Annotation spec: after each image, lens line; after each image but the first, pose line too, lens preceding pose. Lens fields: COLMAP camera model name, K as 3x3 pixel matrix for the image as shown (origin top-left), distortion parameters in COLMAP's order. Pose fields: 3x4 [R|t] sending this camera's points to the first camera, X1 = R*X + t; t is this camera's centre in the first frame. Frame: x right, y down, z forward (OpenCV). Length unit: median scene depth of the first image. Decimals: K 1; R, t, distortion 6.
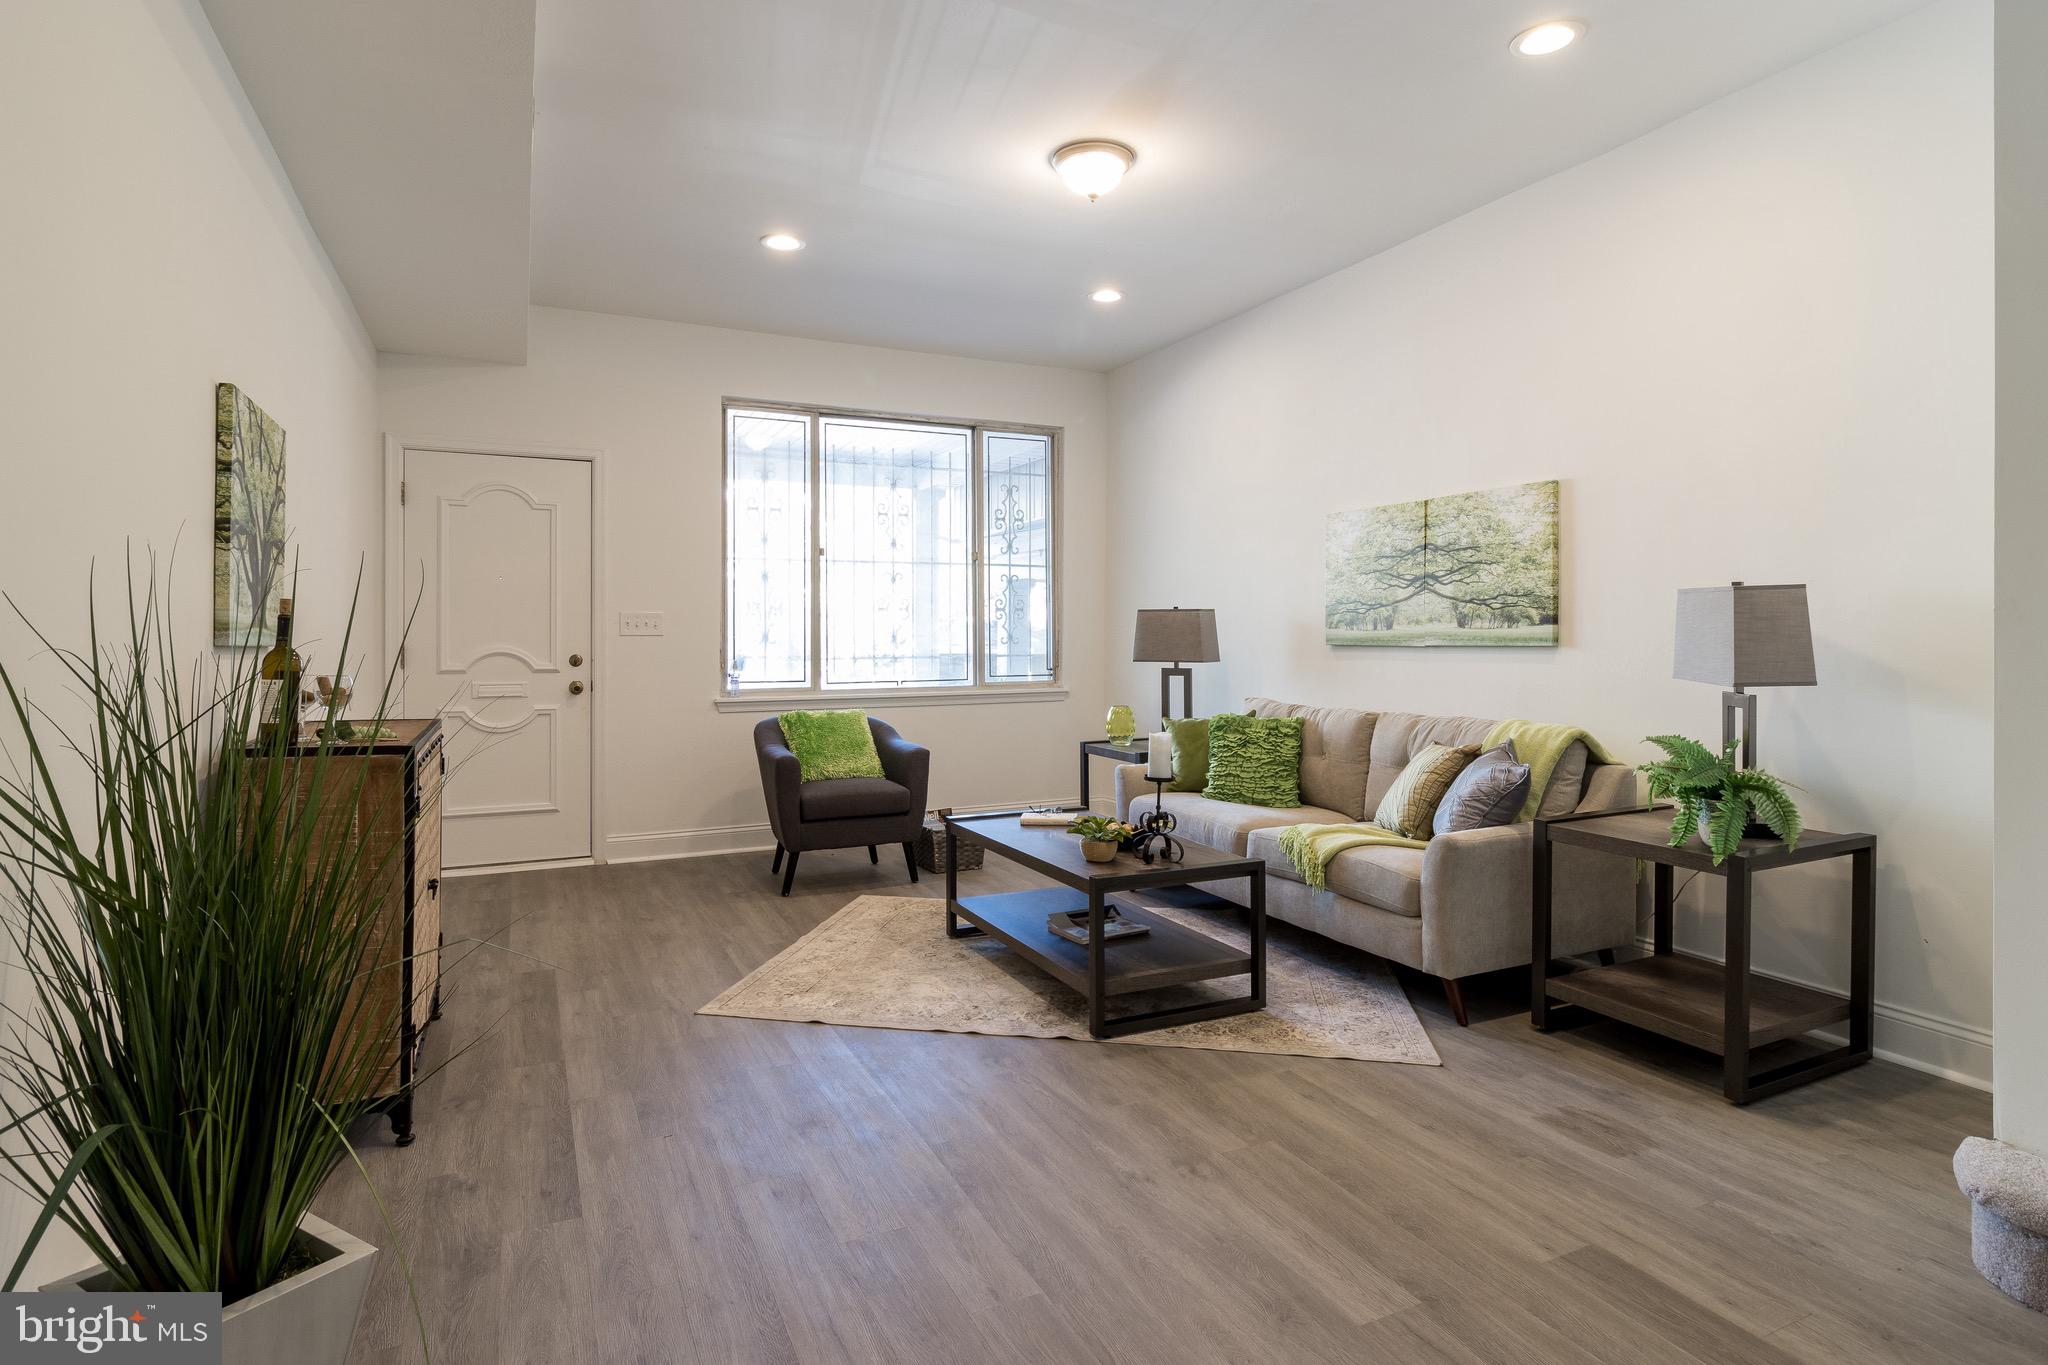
lens RADIAL K [[1079.4, 0, 1032.6], [0, 1079.4, 620.4], [0, 0, 1]] dist [-0.000468, -0.001172]
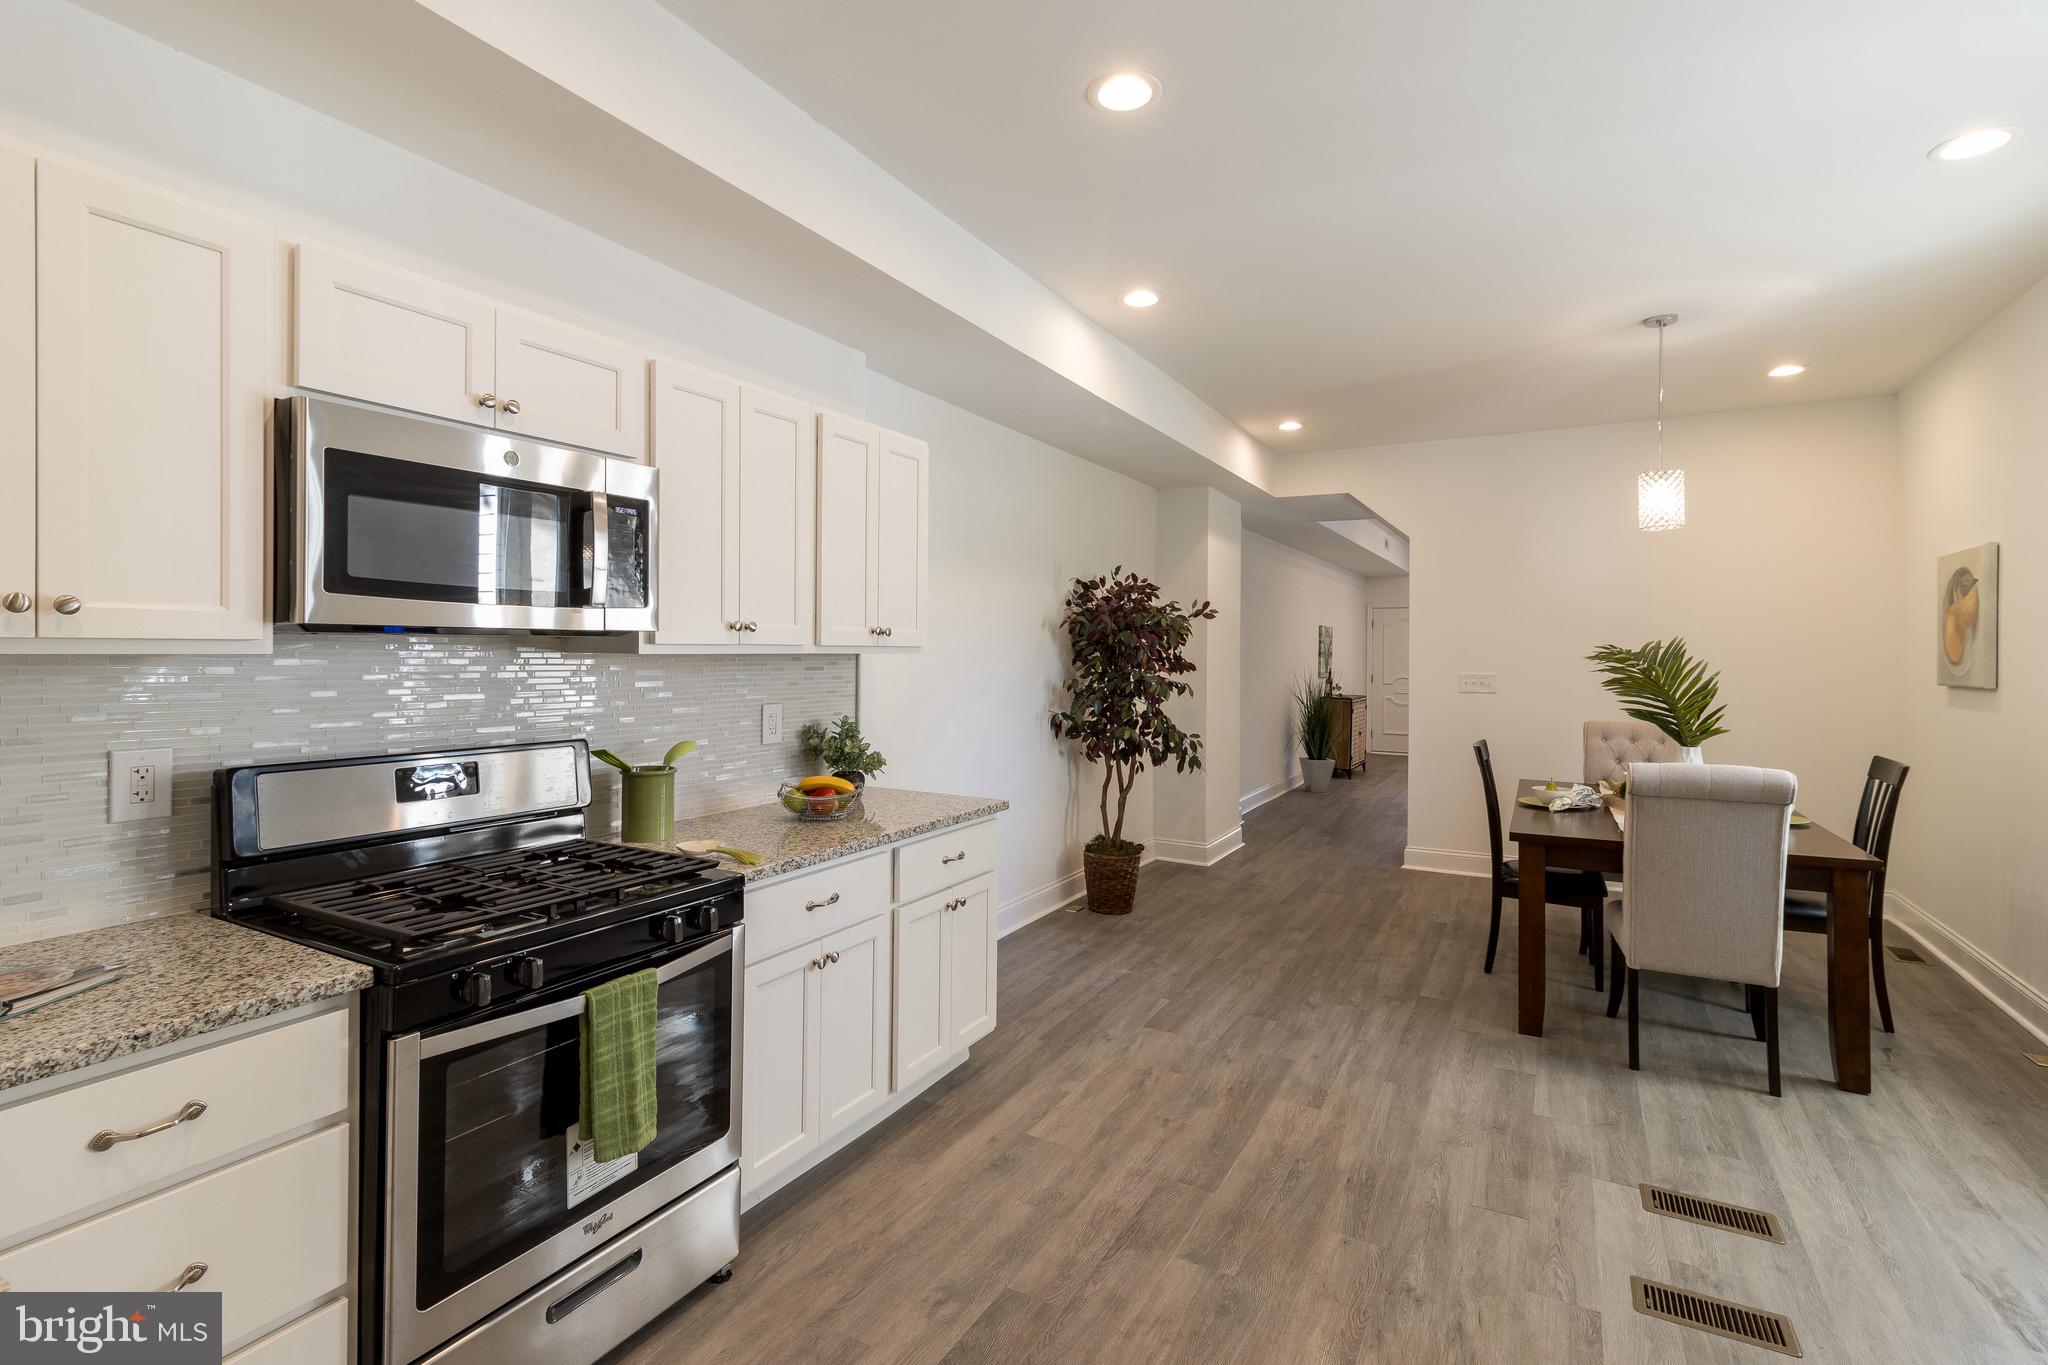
lens RADIAL K [[948.0, 0, 1031.2], [0, 948.0, 655.9], [0, 0, 1]] dist [-0.001326, 0.001305]
pose [[0.583321, 0.008723, -0.812195, 1.333041], [0.002254, 0.999921, 0.012359, -0.086990], [0.812239, -0.009040, 0.583255, -1.734534]]
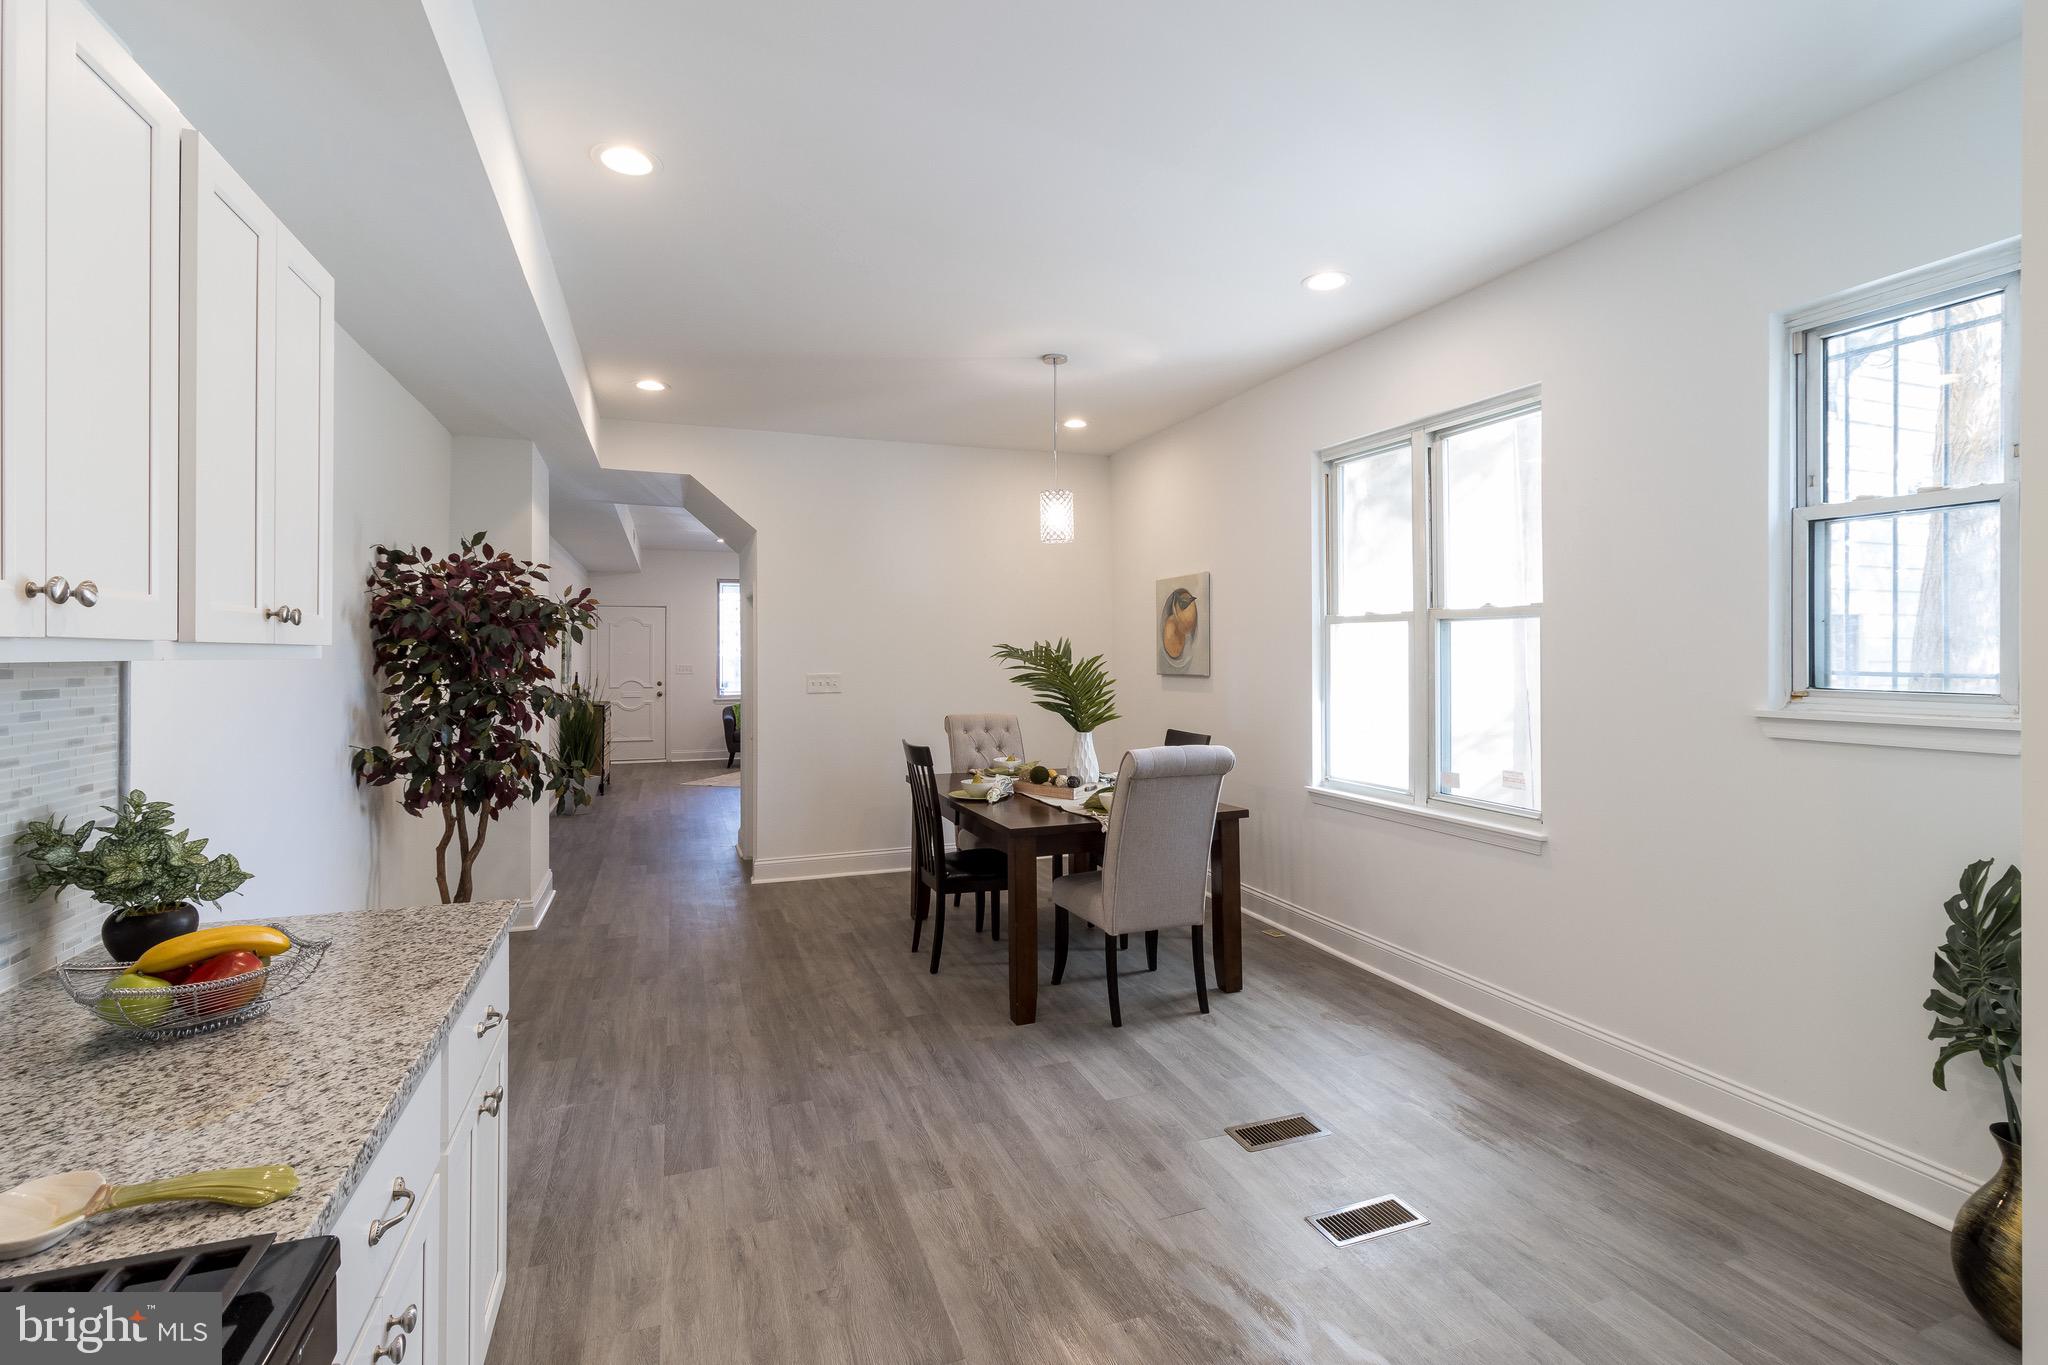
lens RADIAL K [[948.0, 0, 1035.2], [0, 948.0, 651.9], [0, 0, 1]] dist [-0.001326, 0.001305]
pose [[0.996774, -0.000400, -0.080253, 0.957593], [0.001131, 0.999958, 0.009058, -0.085917], [0.080246, -0.009120, 0.996733, -1.746579]]
